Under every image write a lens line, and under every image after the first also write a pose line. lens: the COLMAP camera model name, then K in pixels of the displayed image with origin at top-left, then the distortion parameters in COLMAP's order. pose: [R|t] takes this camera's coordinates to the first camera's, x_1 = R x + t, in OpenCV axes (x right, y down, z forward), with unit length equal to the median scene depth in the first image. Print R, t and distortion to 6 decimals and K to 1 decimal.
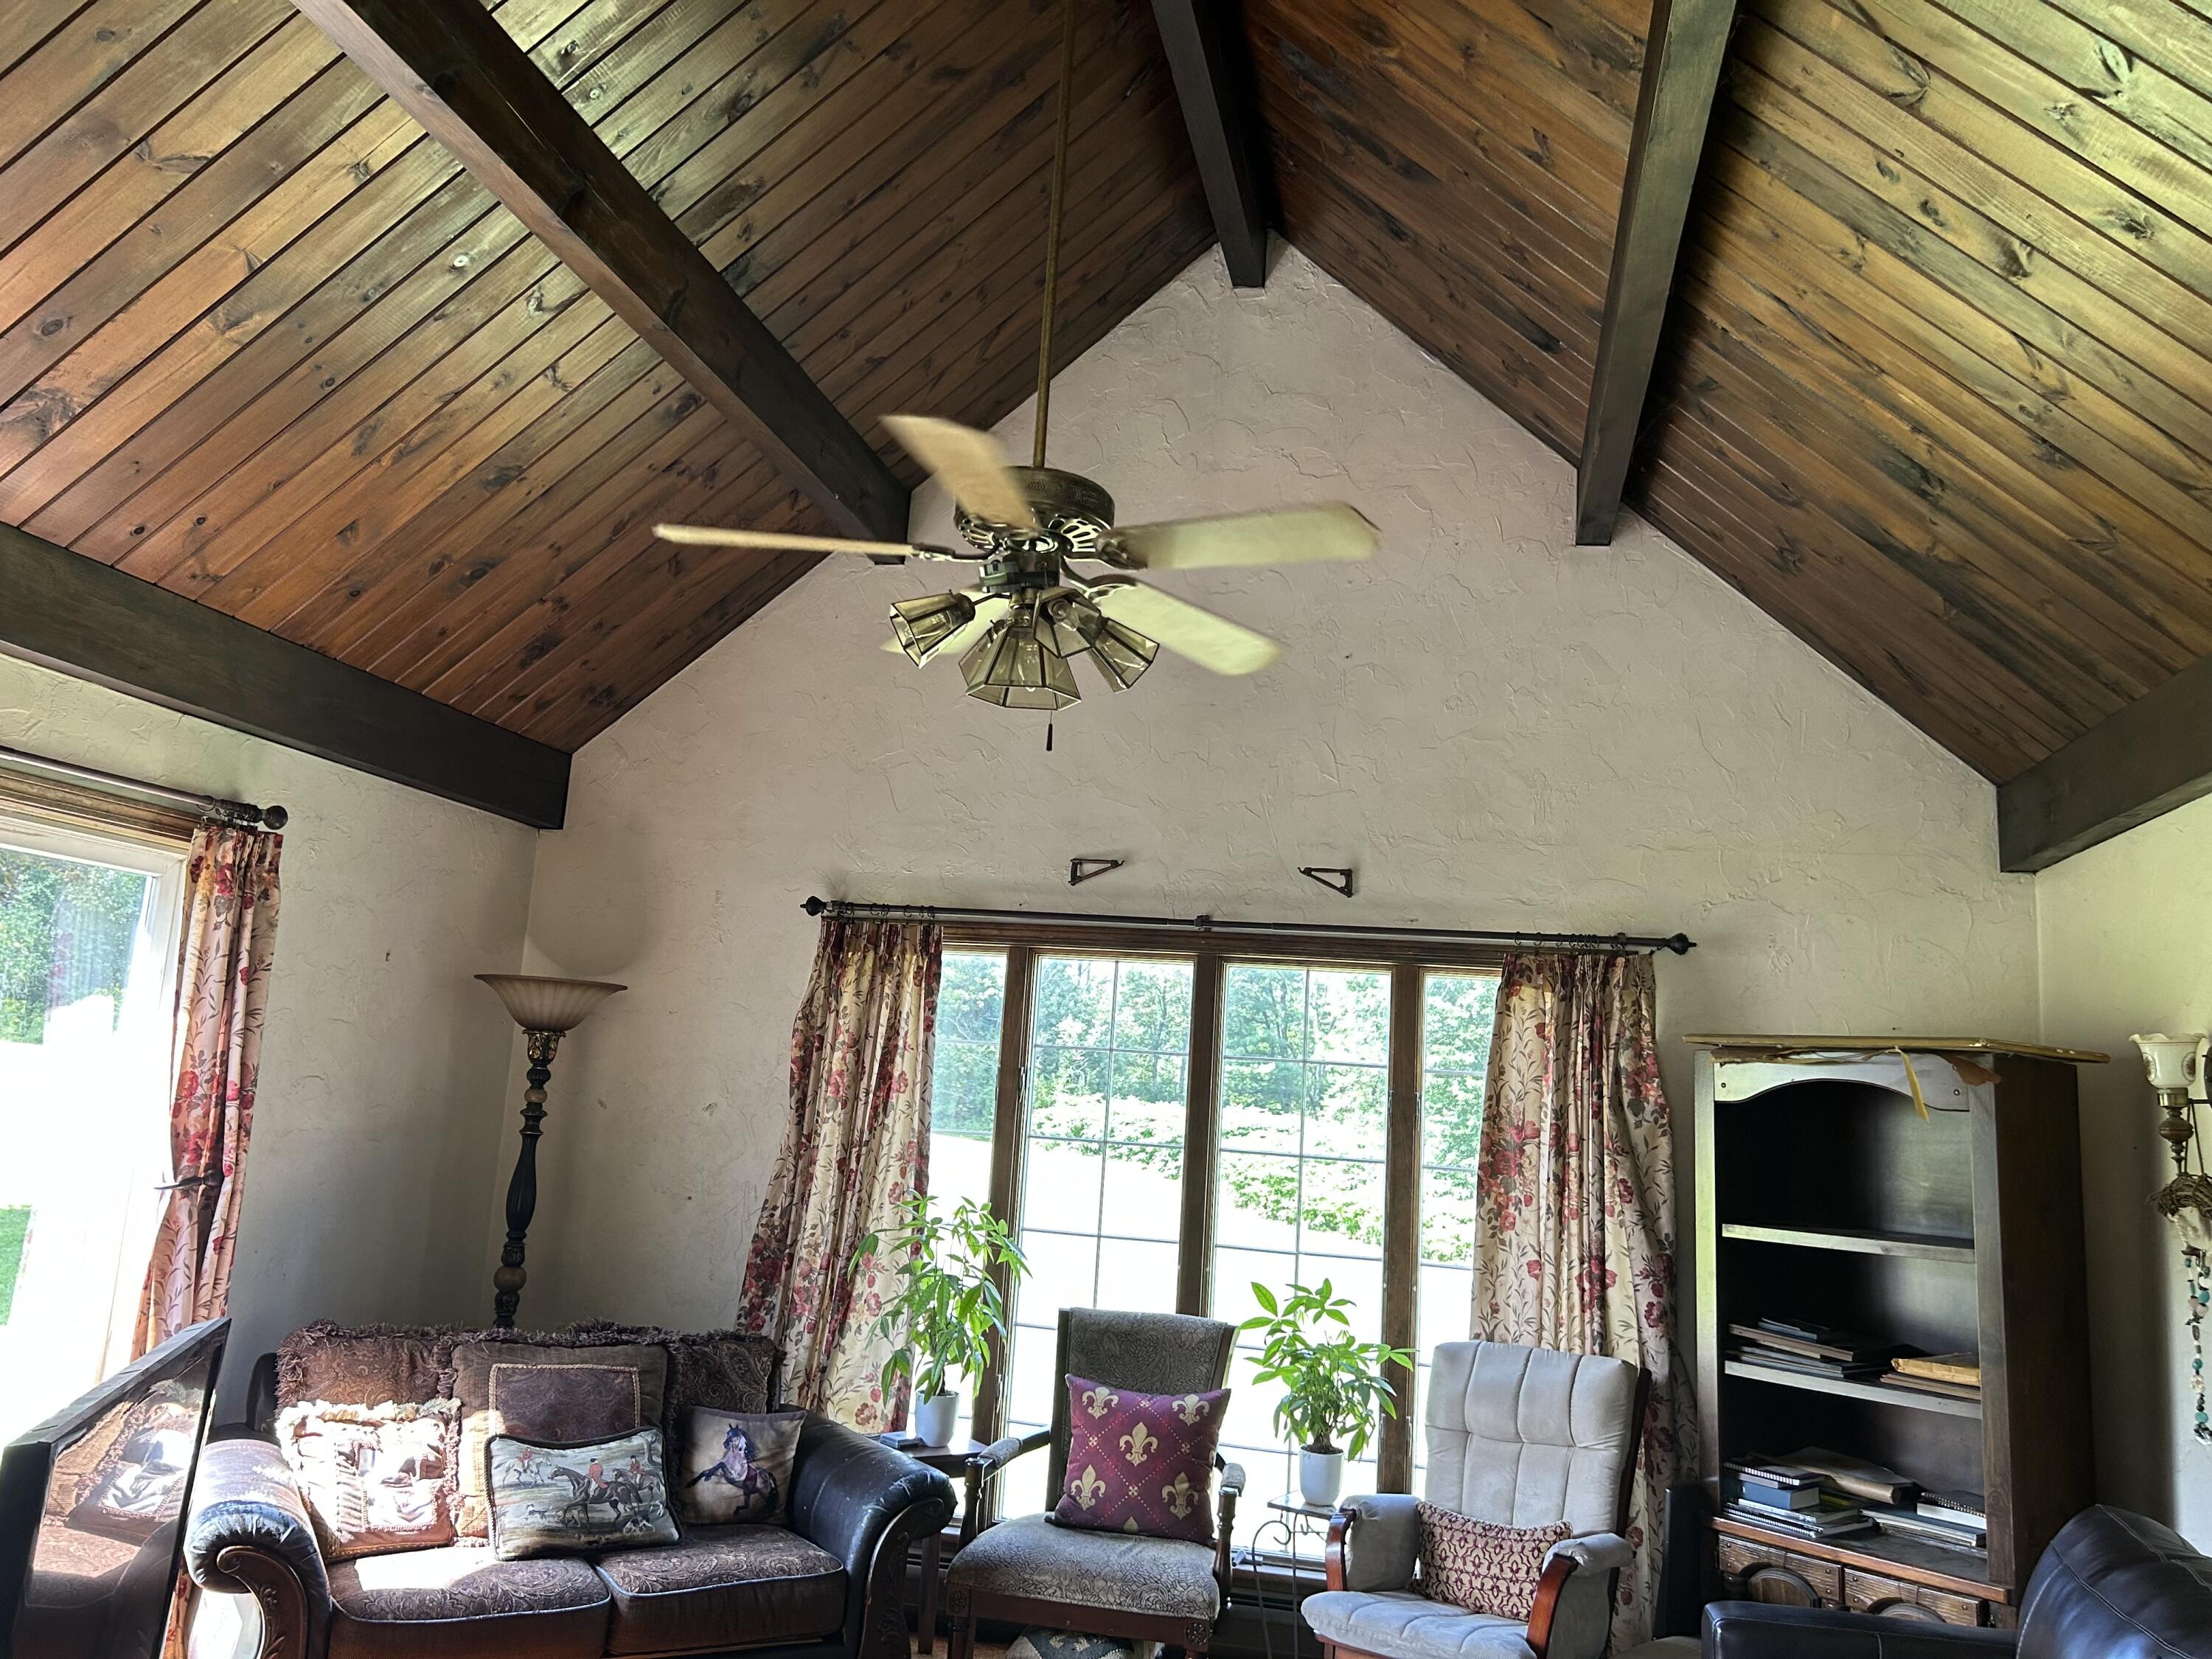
lens RADIAL K [[1650.5, 0, 1112.1], [0, 1650.5, 837.7], [0, 0, 1]] dist [0.049864, -0.054425]
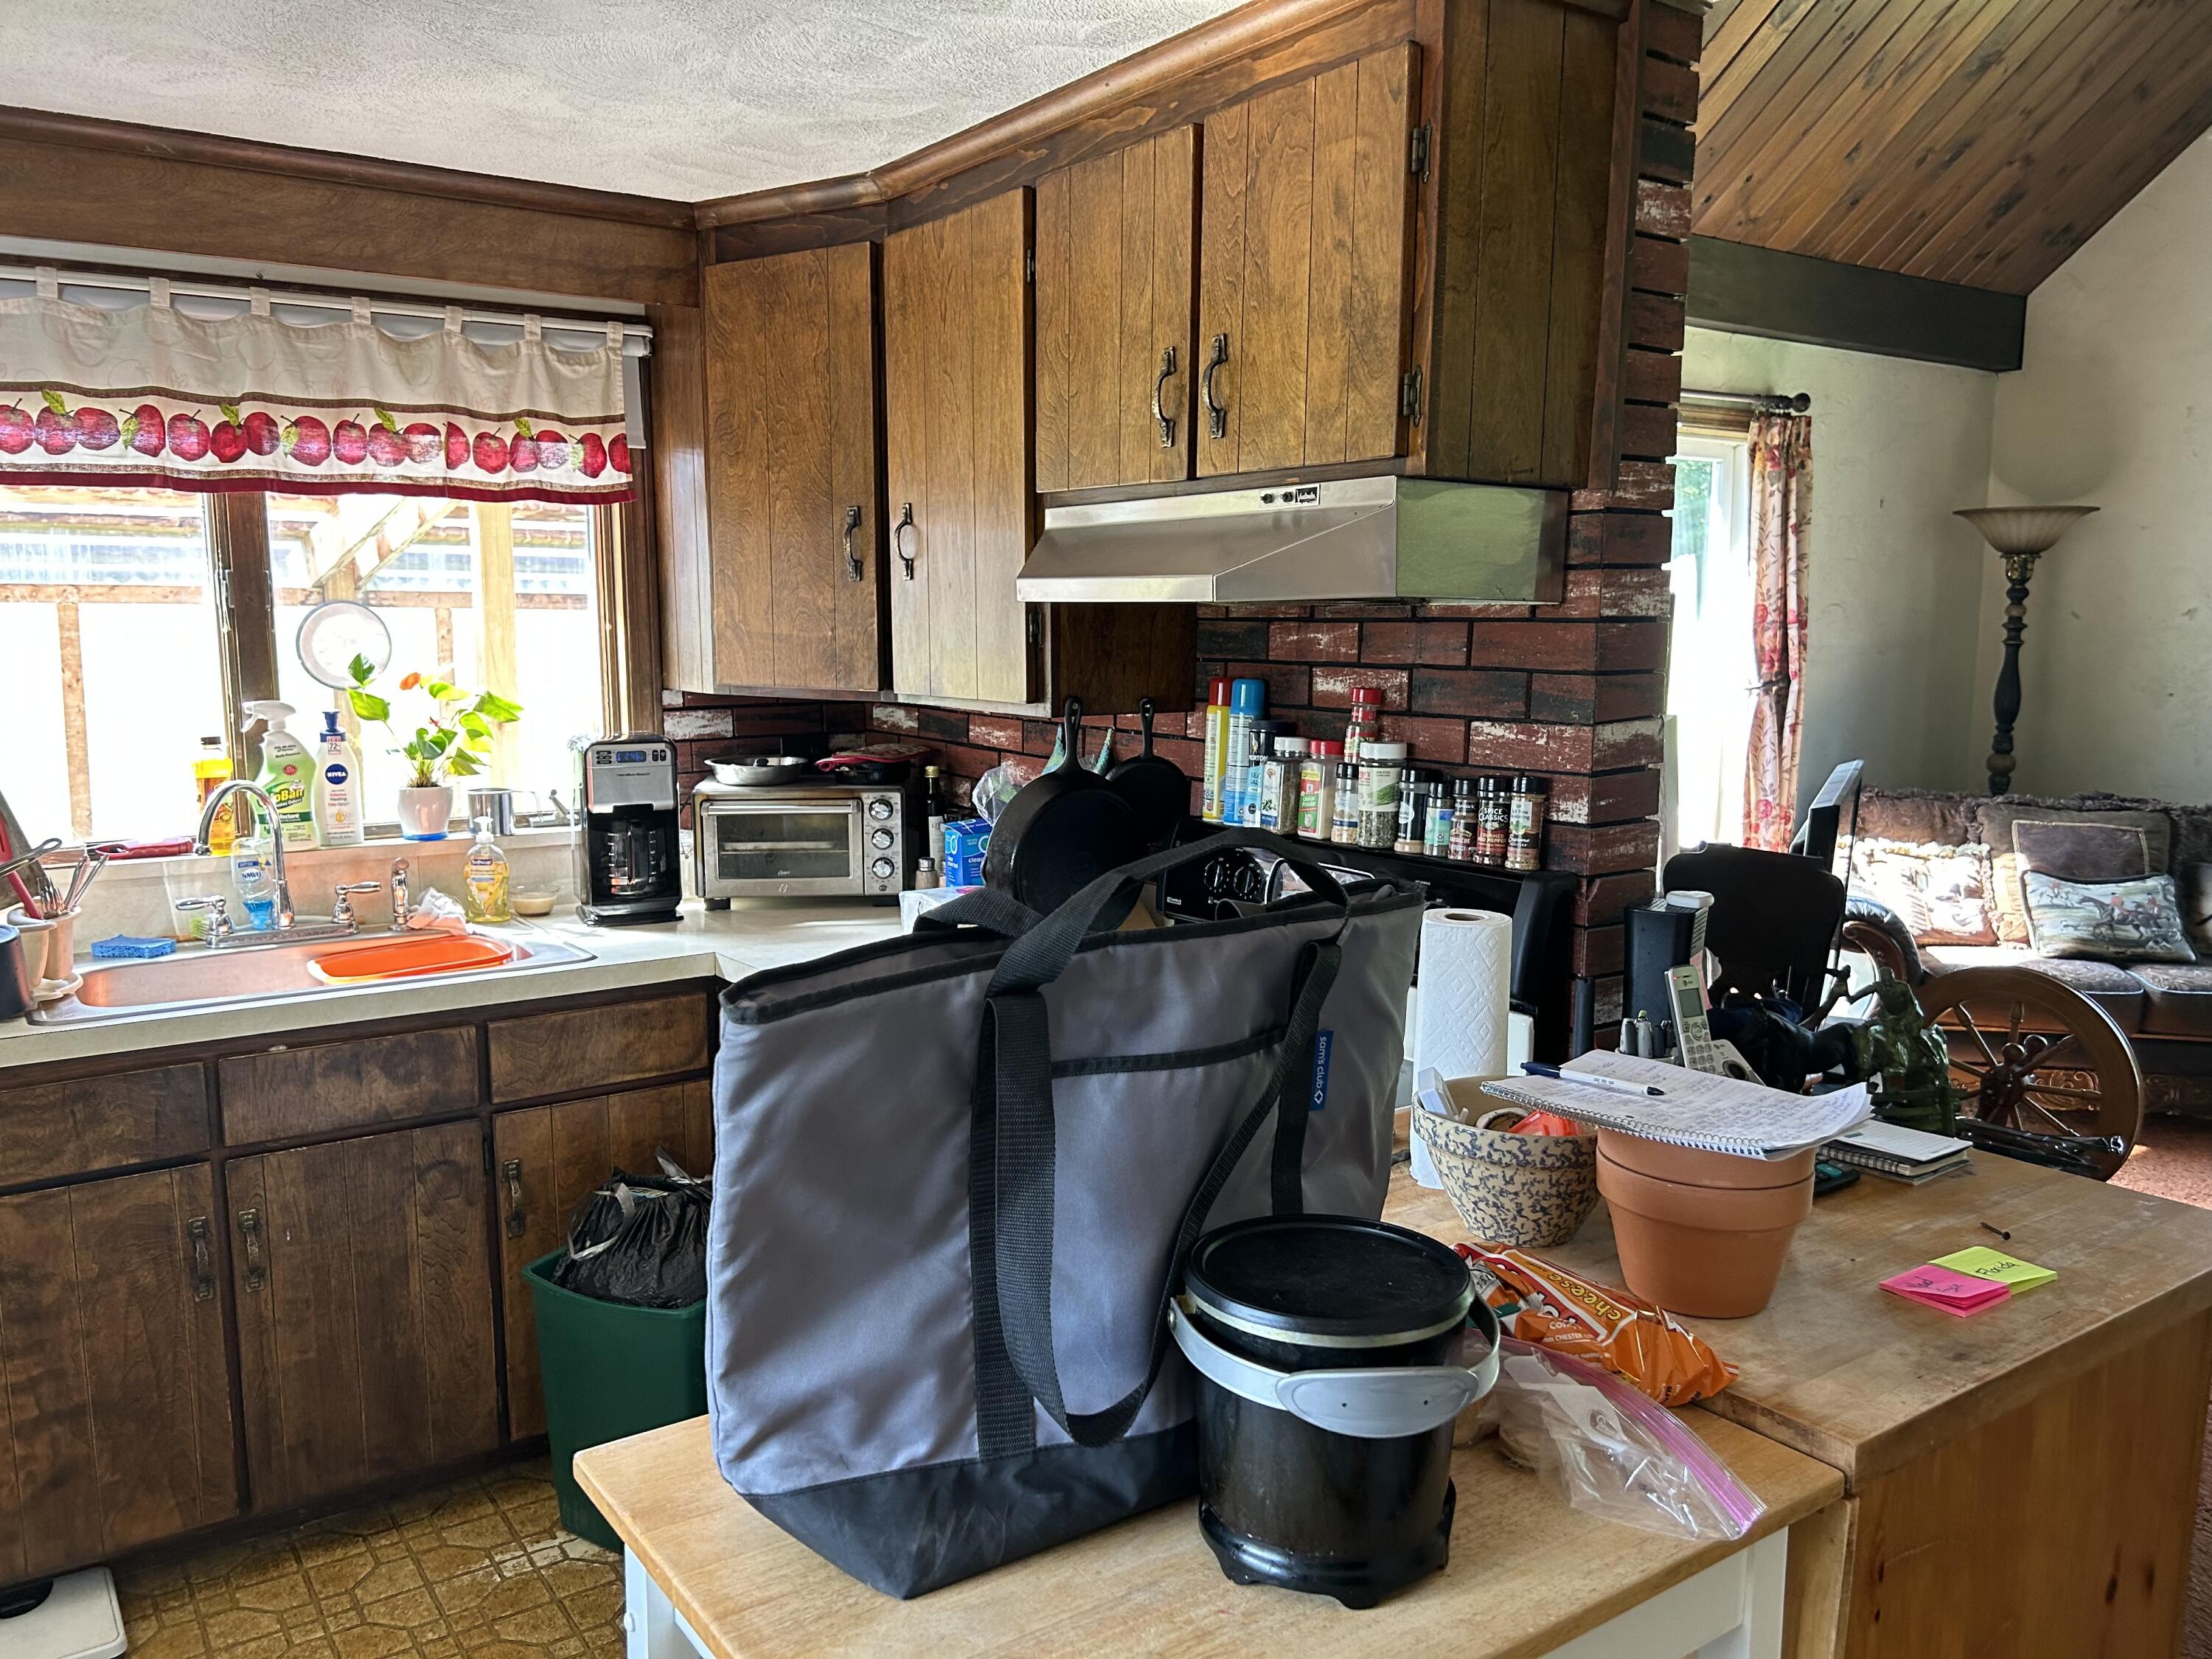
lens RADIAL K [[1650.5, 0, 1112.1], [0, 1650.5, 837.7], [0, 0, 1]] dist [0.049864, -0.054425]
pose [[0.724547, 0.030080, -0.688569, 0.001834], [0.156067, 0.965937, 0.206418, -0.037680], [0.671324, -0.257022, 0.695172, -0.341271]]
